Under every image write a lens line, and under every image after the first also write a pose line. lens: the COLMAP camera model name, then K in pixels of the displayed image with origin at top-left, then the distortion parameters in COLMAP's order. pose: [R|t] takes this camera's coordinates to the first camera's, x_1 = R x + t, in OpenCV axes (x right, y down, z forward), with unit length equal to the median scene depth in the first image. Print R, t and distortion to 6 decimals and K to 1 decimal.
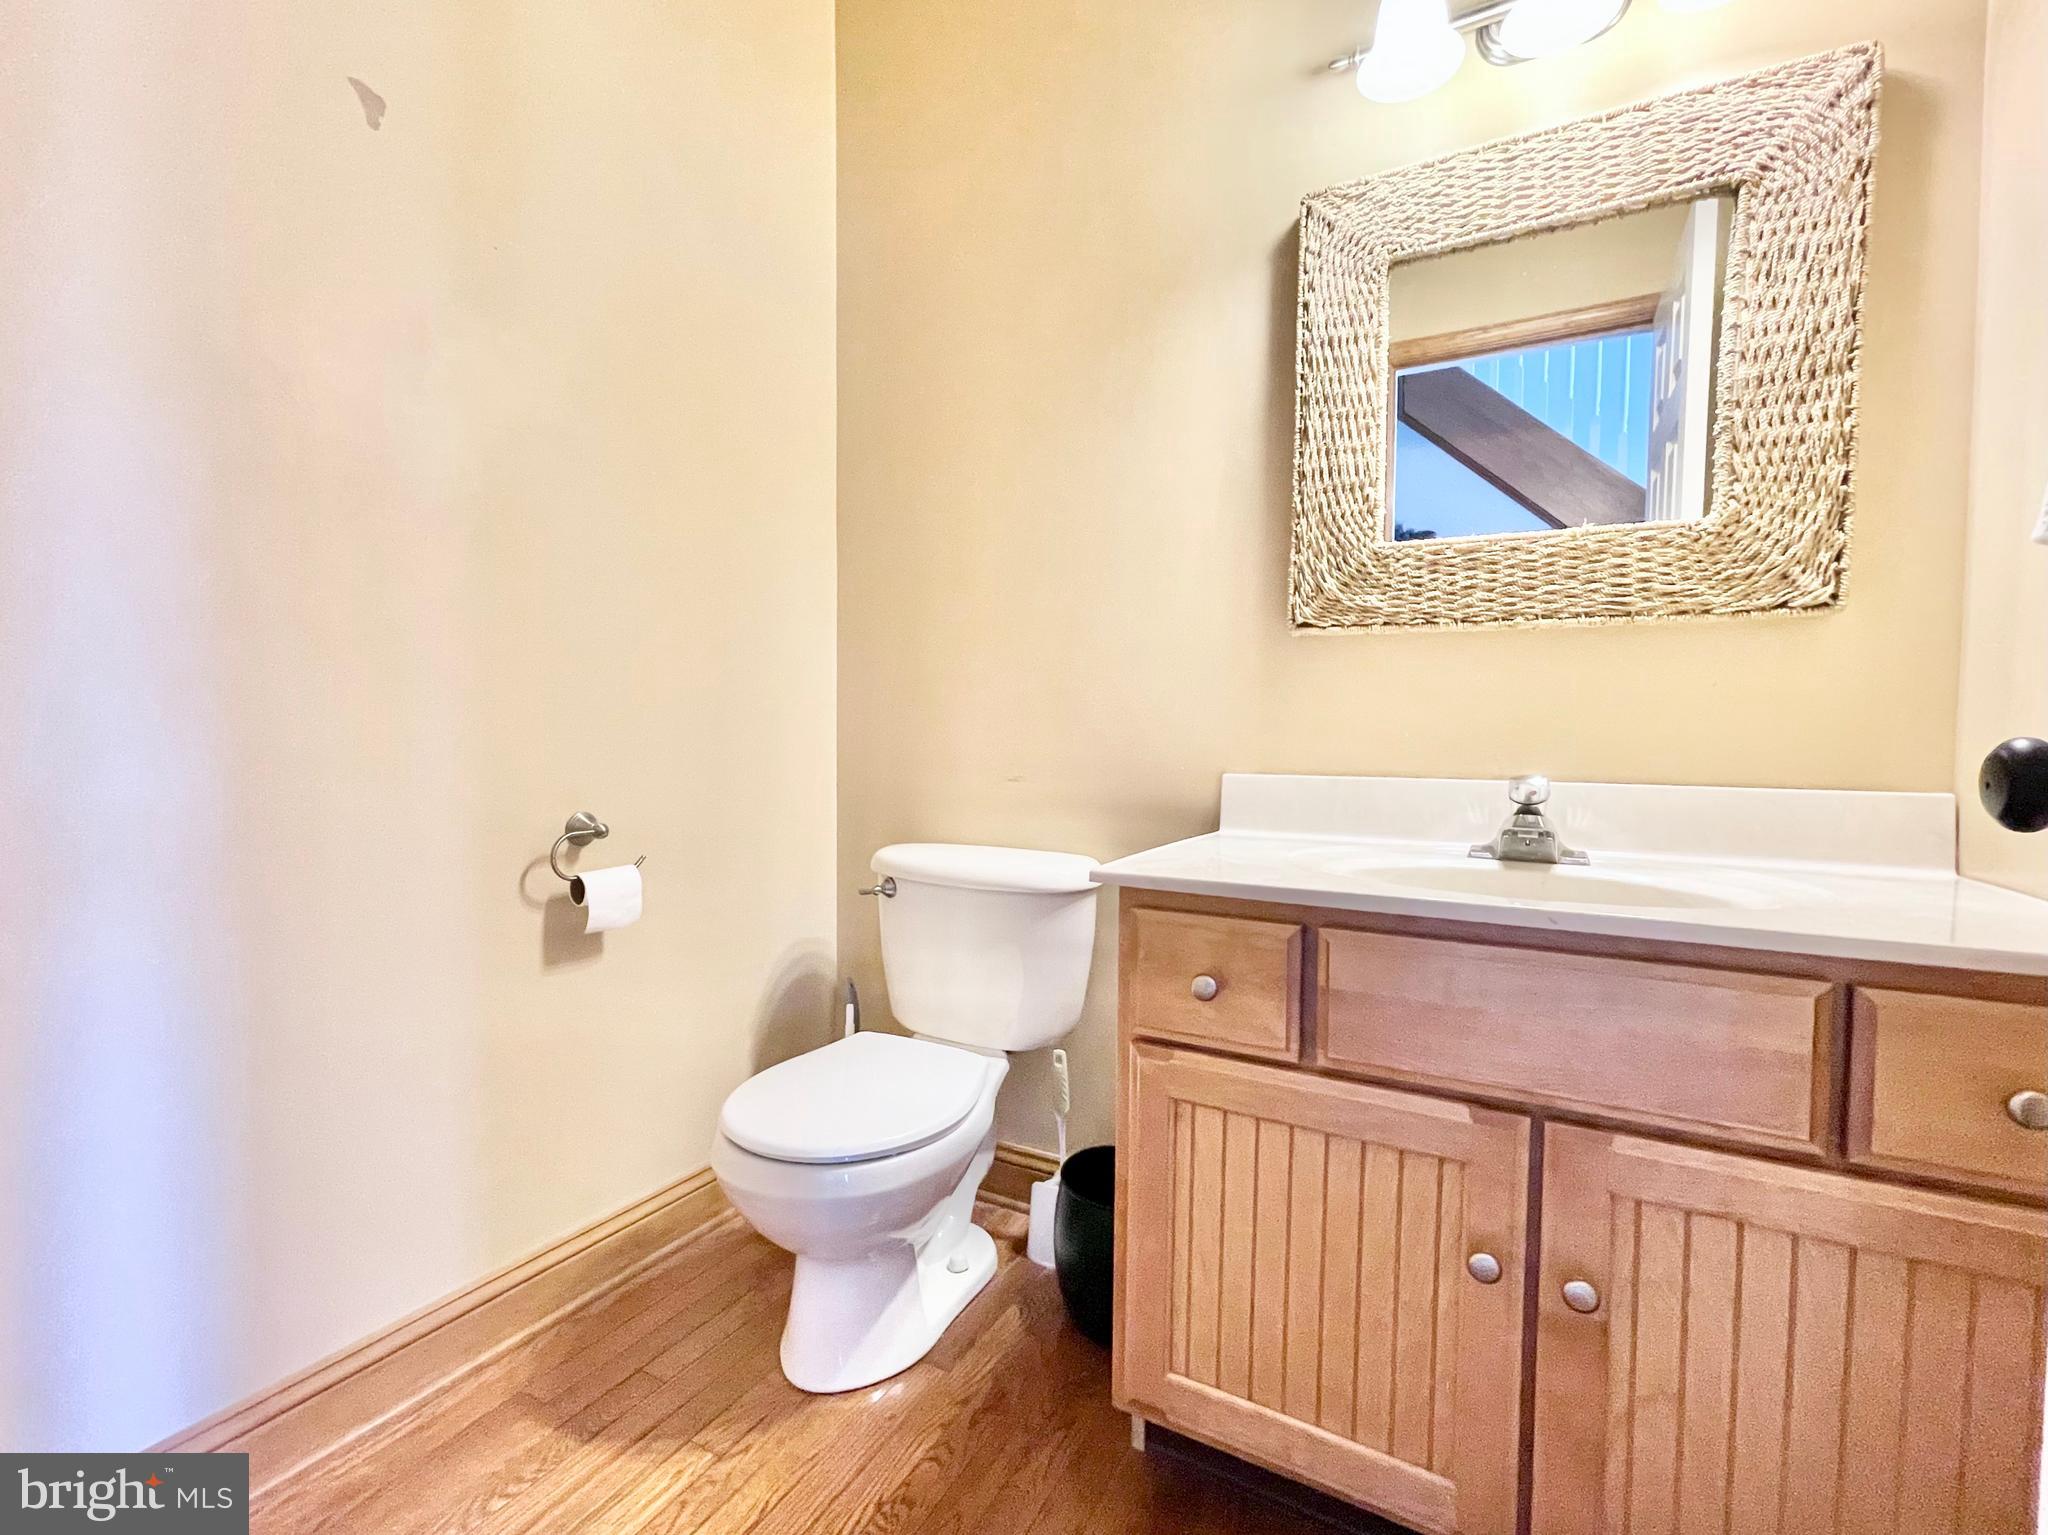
lens RADIAL K [[857.7, 0, 1022.1], [0, 857.7, 767.8], [0, 0, 1]] dist [-0.000055, 0.000003]
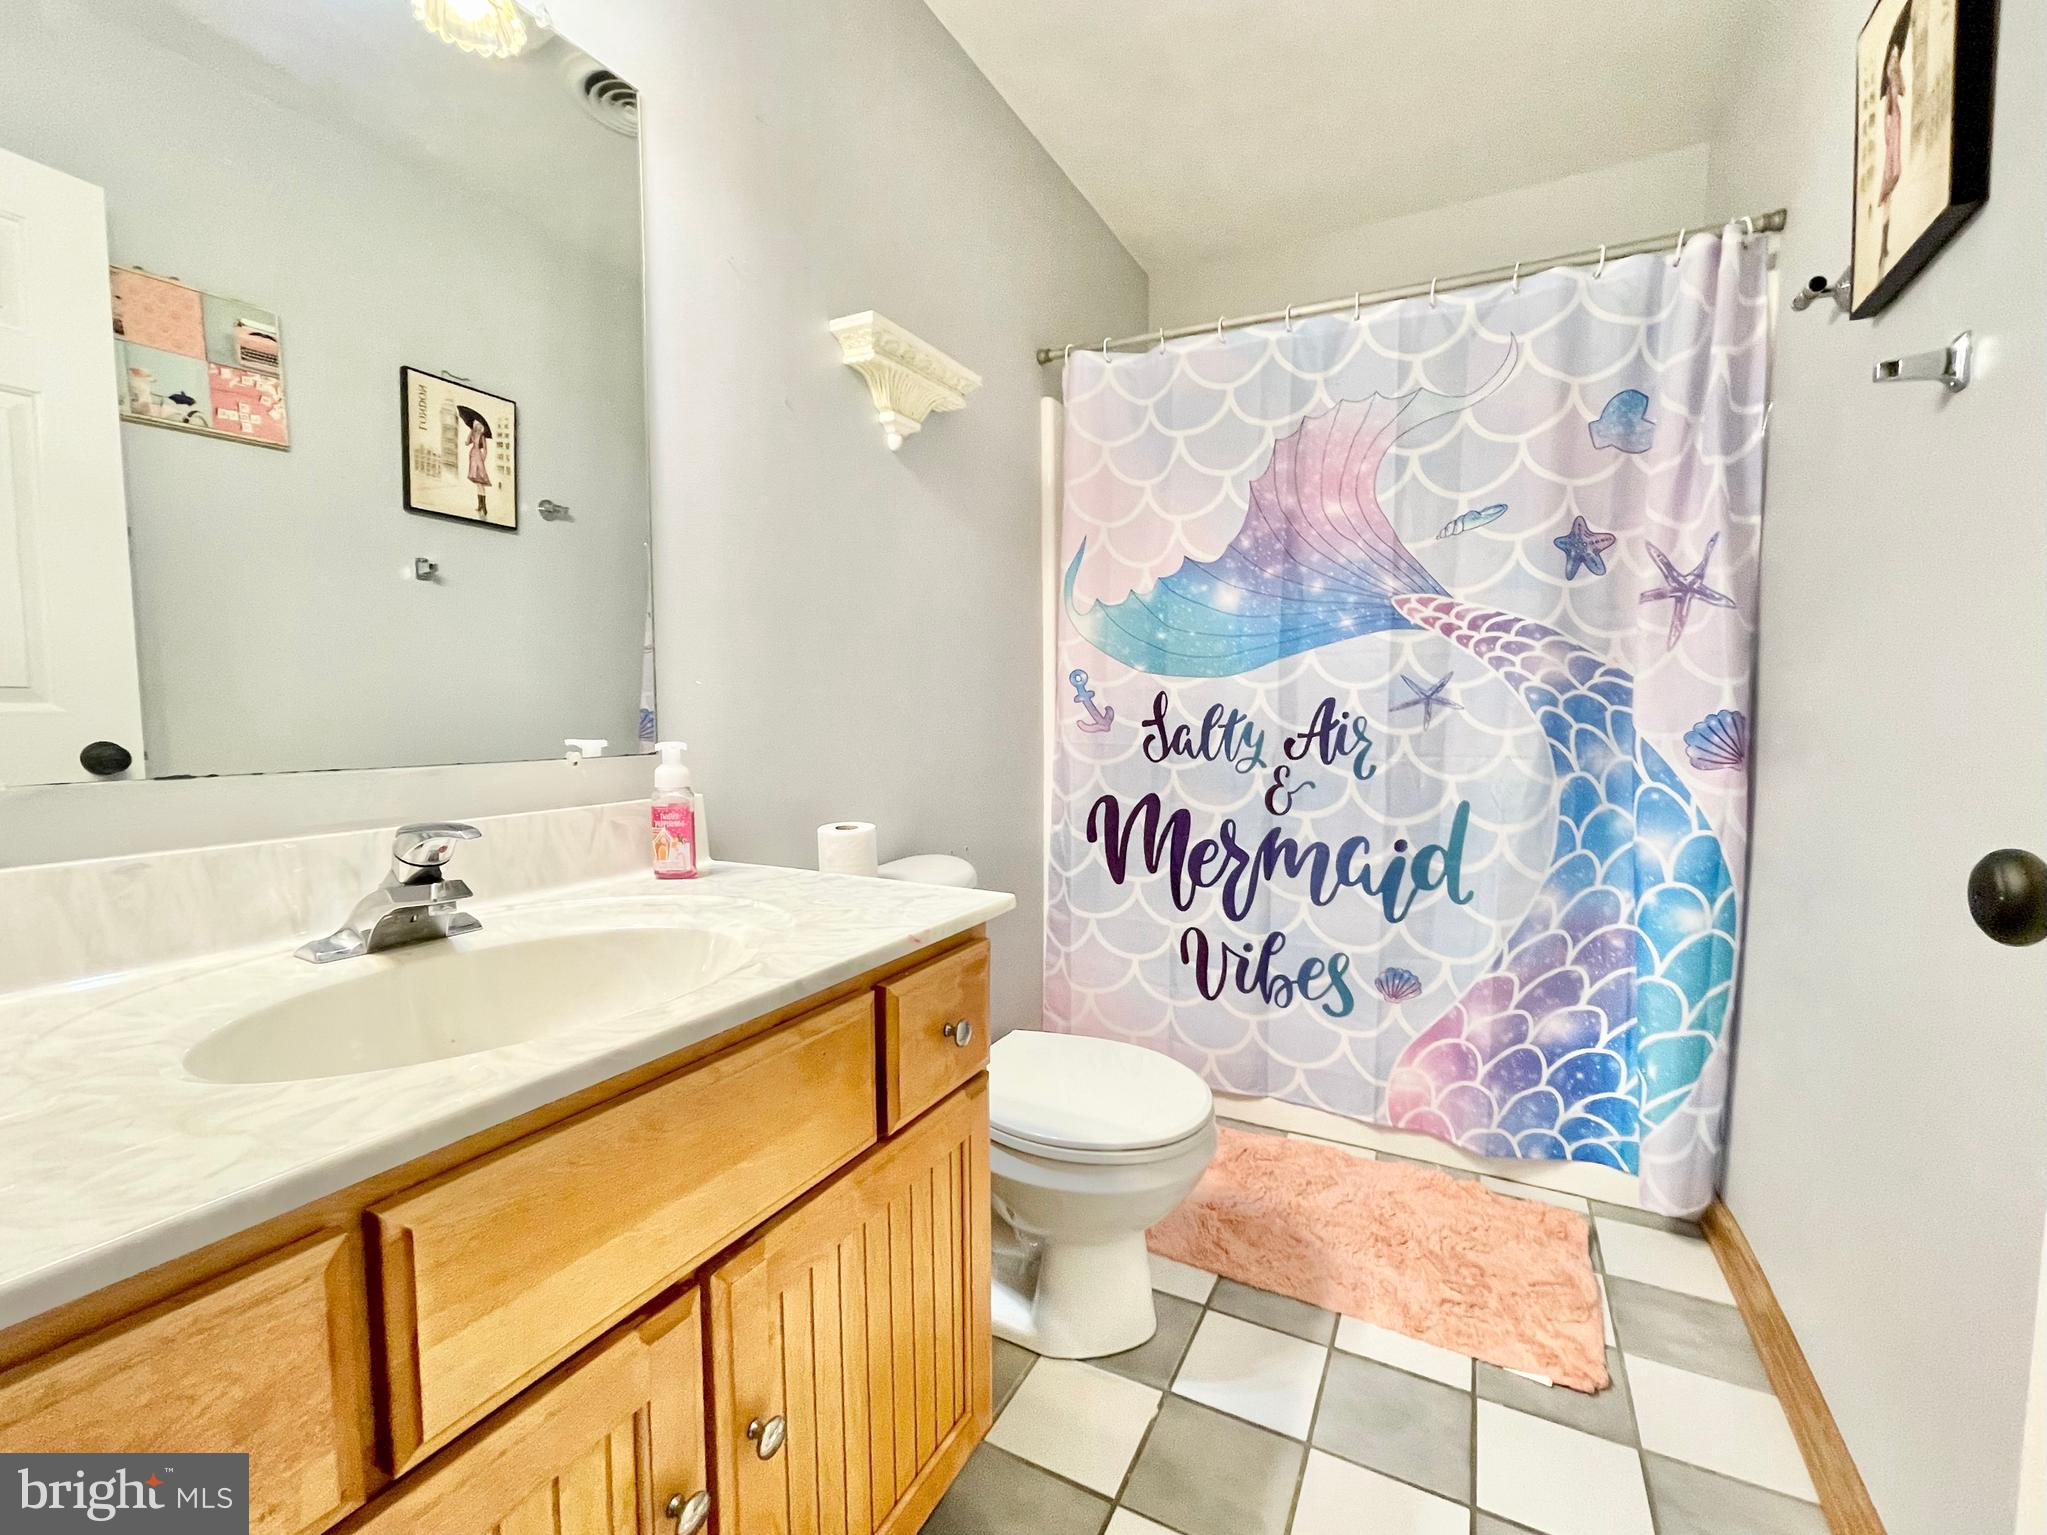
lens RADIAL K [[857.3, 0, 1021.6], [0, 857.3, 767.8], [0, 0, 1]] dist [-0.000055, 0.000003]
pose [[0.002902, -0.079481, 0.996832, -0.099808], [0.027509, 0.996465, 0.079372, -0.079779], [-0.999617, 0.027192, 0.005078, 0.514671]]
